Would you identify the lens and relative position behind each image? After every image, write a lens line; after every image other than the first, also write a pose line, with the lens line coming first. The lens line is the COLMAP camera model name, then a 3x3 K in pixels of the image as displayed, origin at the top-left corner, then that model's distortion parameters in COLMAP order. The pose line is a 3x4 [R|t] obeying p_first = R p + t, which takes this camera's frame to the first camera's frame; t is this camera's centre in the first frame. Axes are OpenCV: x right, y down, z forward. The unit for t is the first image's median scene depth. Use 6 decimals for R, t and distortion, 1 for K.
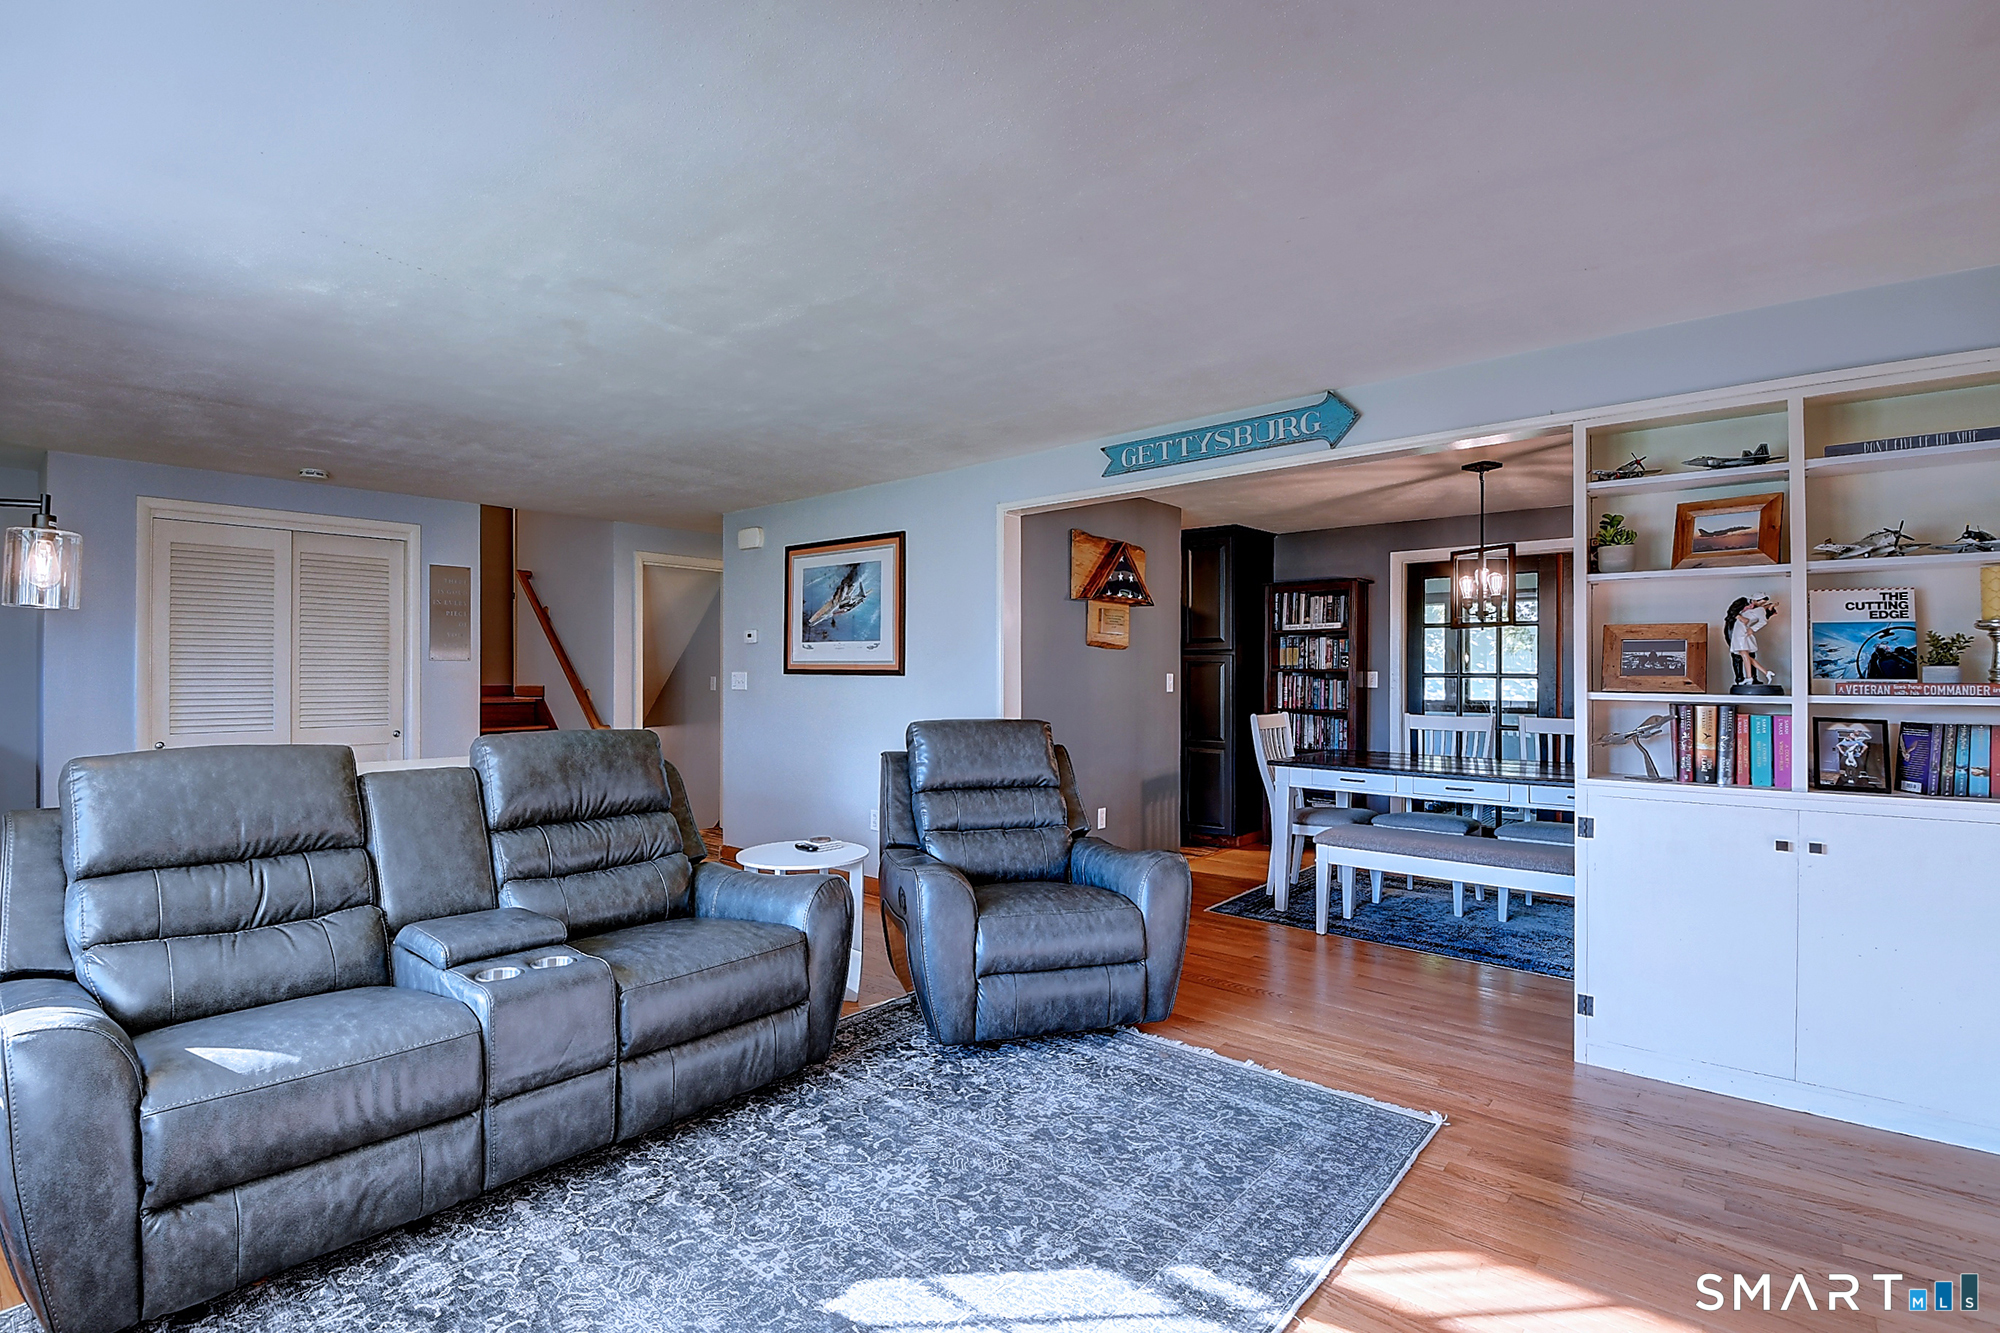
lens RADIAL K [[892.8, 0, 1000.0], [0, 892.8, 666.5], [0, 0, 1]] dist [-0.002385, -0.000827]
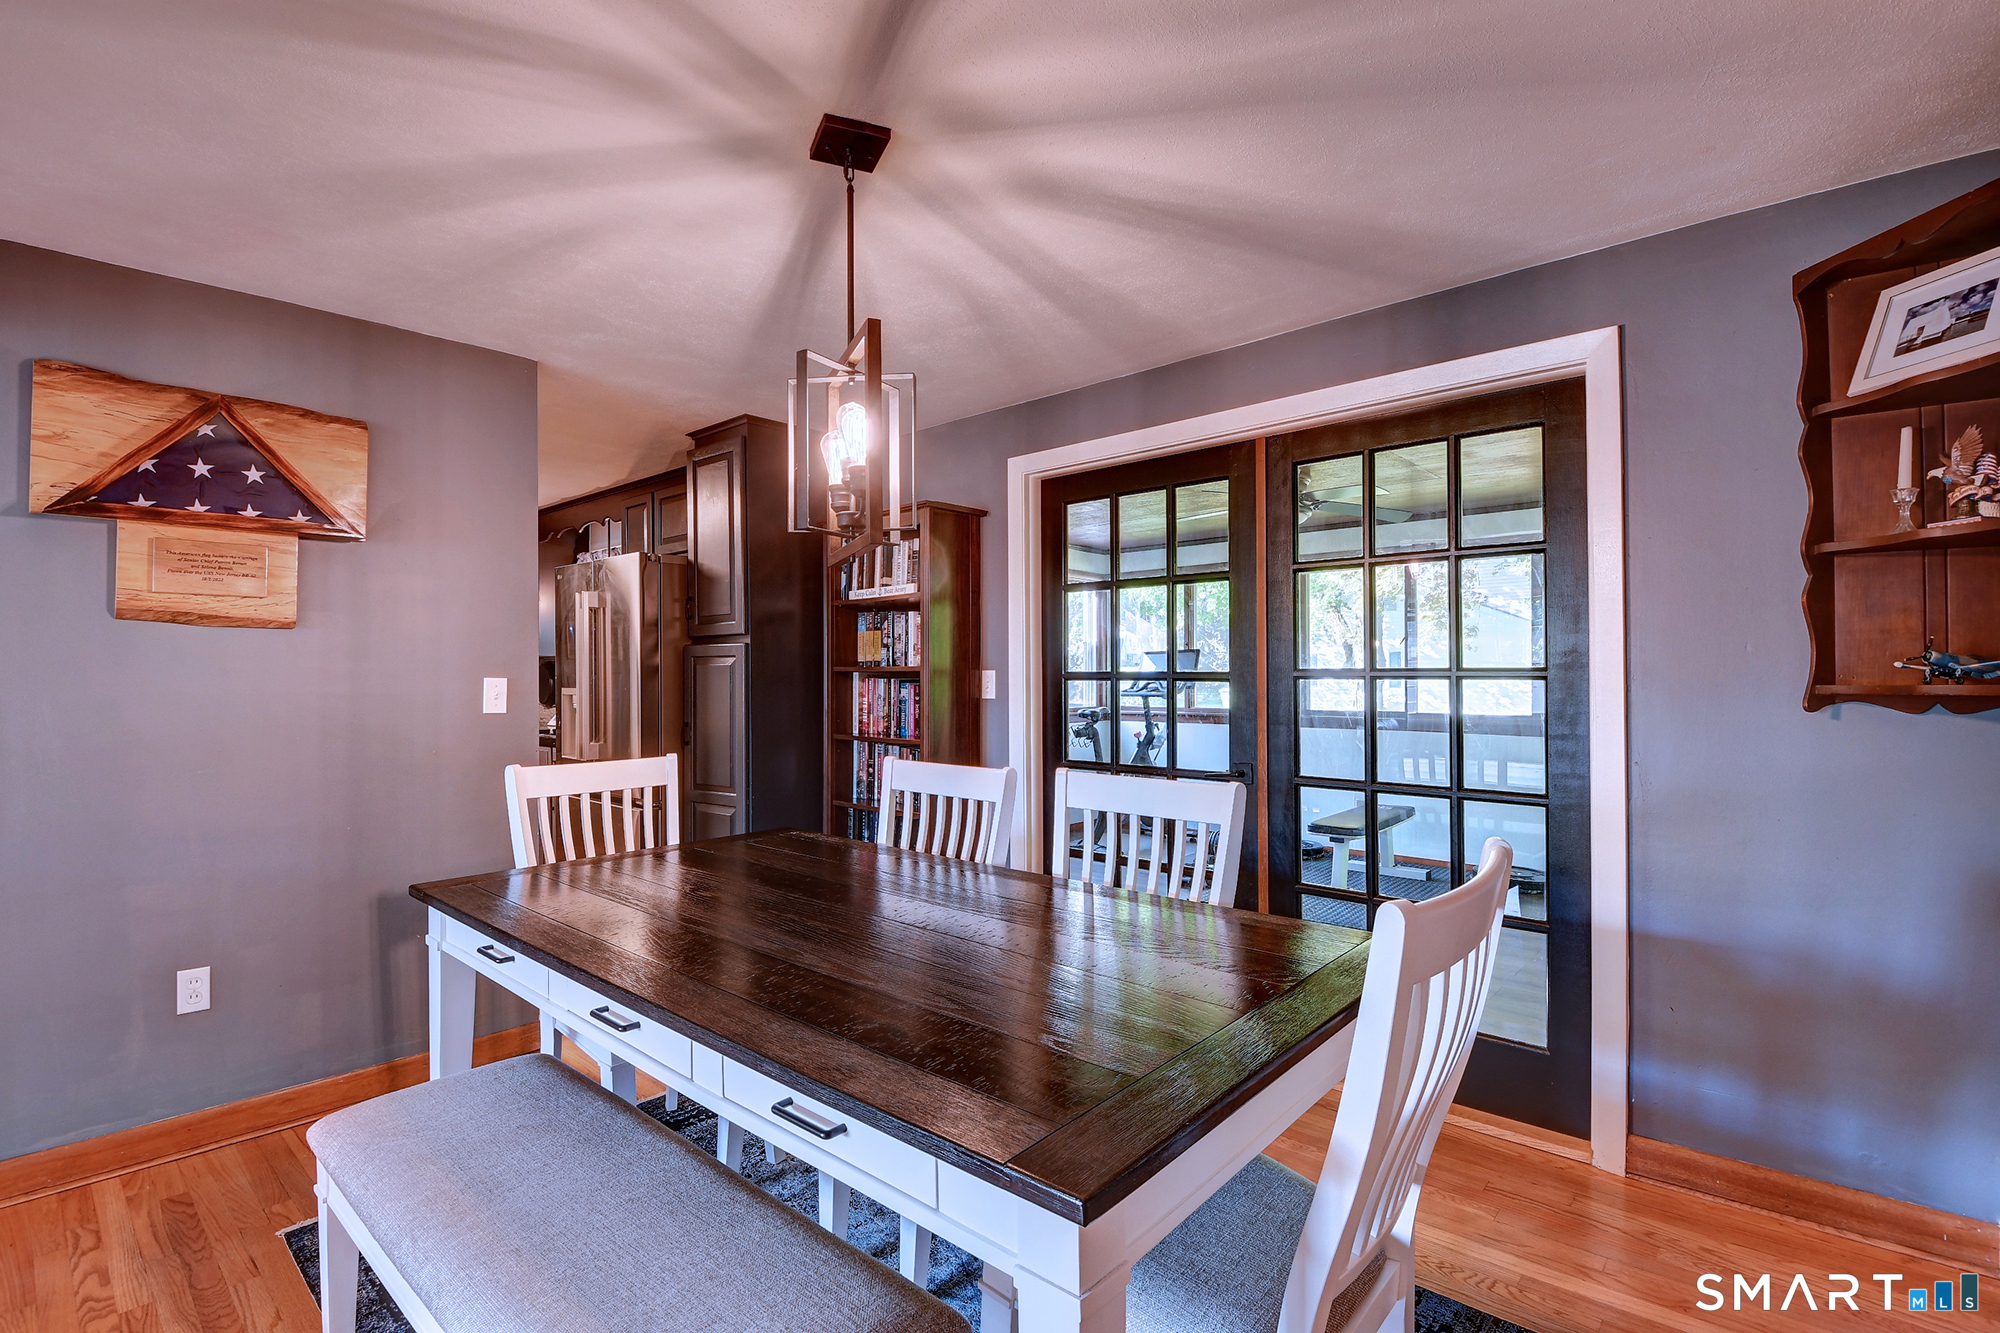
lens RADIAL K [[892.8, 0, 1000.0], [0, 892.8, 666.5], [0, 0, 1]] dist [-0.002385, -0.000827]
pose [[0.999926, -0.007497, -0.009593, 0.647484], [0.007484, 0.999971, -0.001405, 0.006129], [0.009603, 0.001334, 0.999953, 0.647852]]
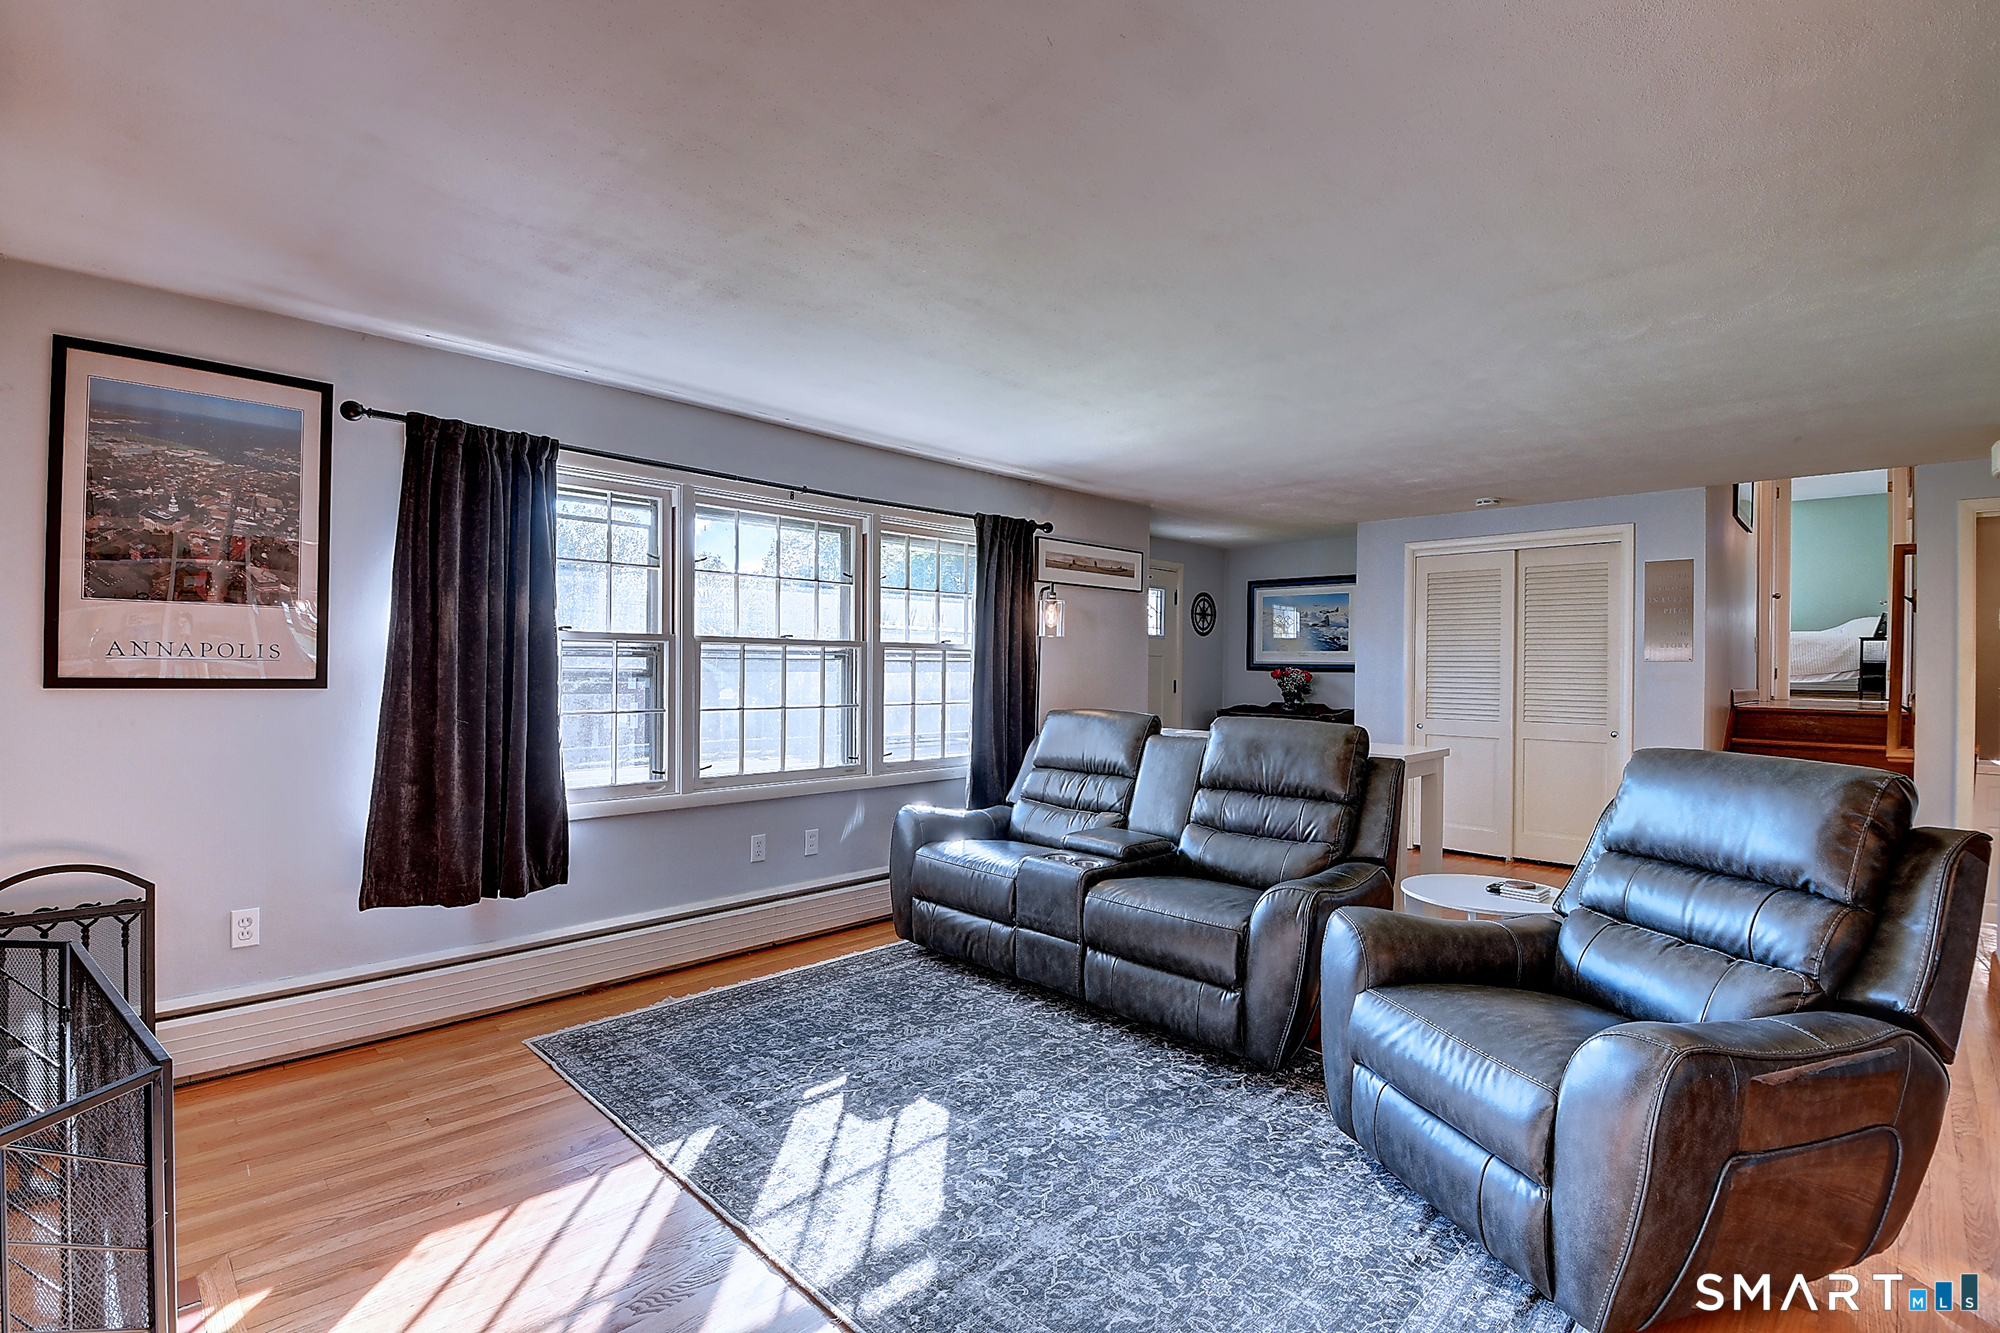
lens RADIAL K [[921.9, 0, 1000.0], [0, 921.9, 666.5], [0, 0, 1]] dist [-0.008680, -0.006933]
pose [[-0.053298, -0.001694, -0.998577, 0.520491], [-0.005492, 0.999984, -0.001404, 0.004362], [0.998564, 0.005409, -0.053306, 0.478558]]
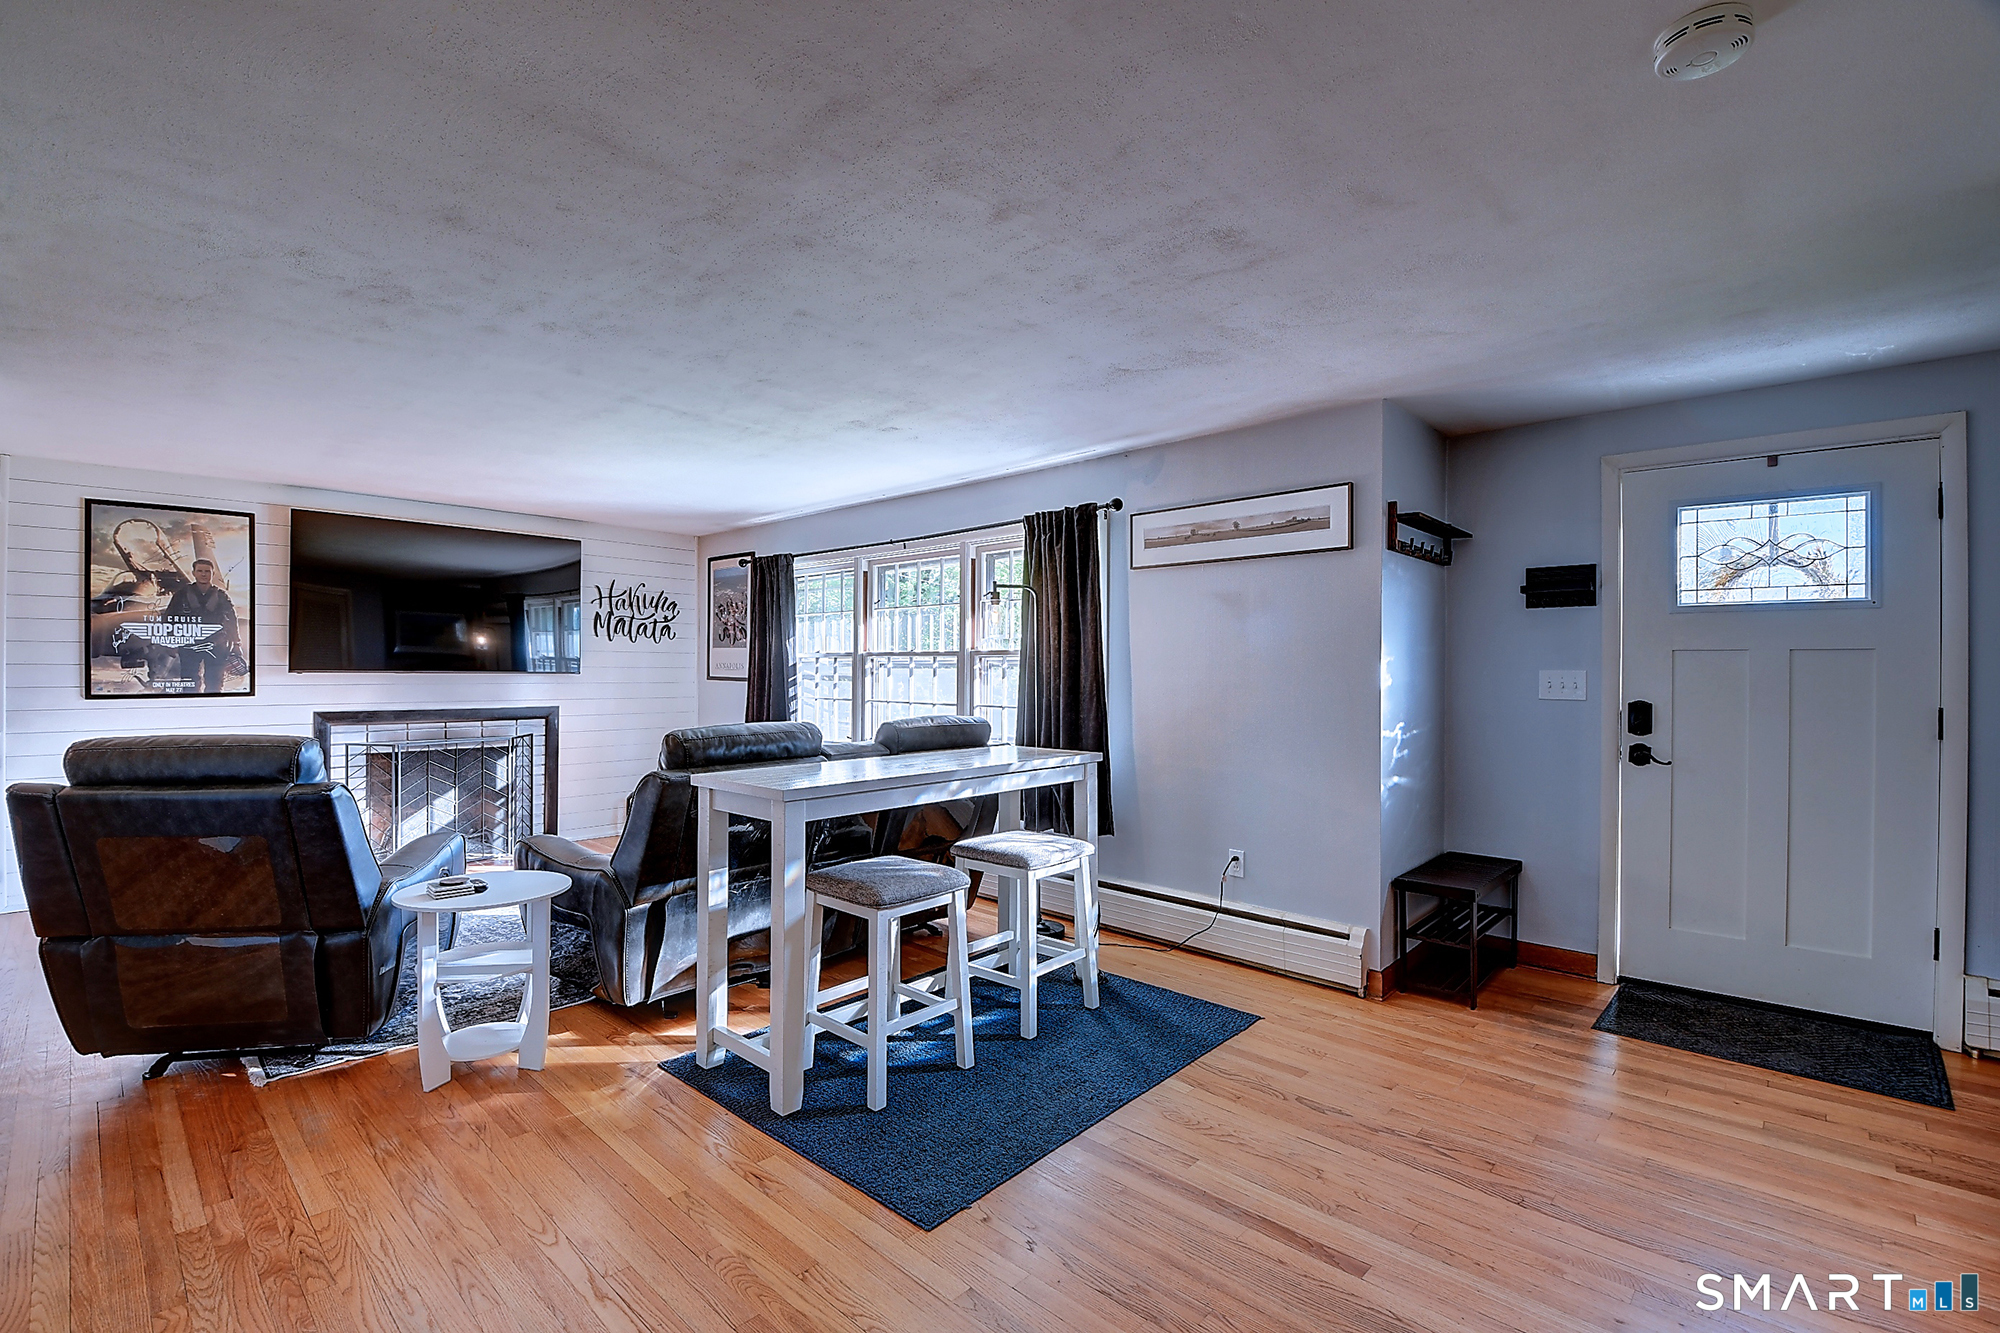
lens RADIAL K [[887.6, 0, 972.7], [0, 887.6, 671.0], [0, 0, 1]] dist [0.016926, -0.022370]
pose [[-0.998452, -0.007930, 0.055057, -0.585990], [-0.008206, 0.999955, -0.004776, 0.006934], [-0.055016, -0.005220, -0.998472, 1.446118]]
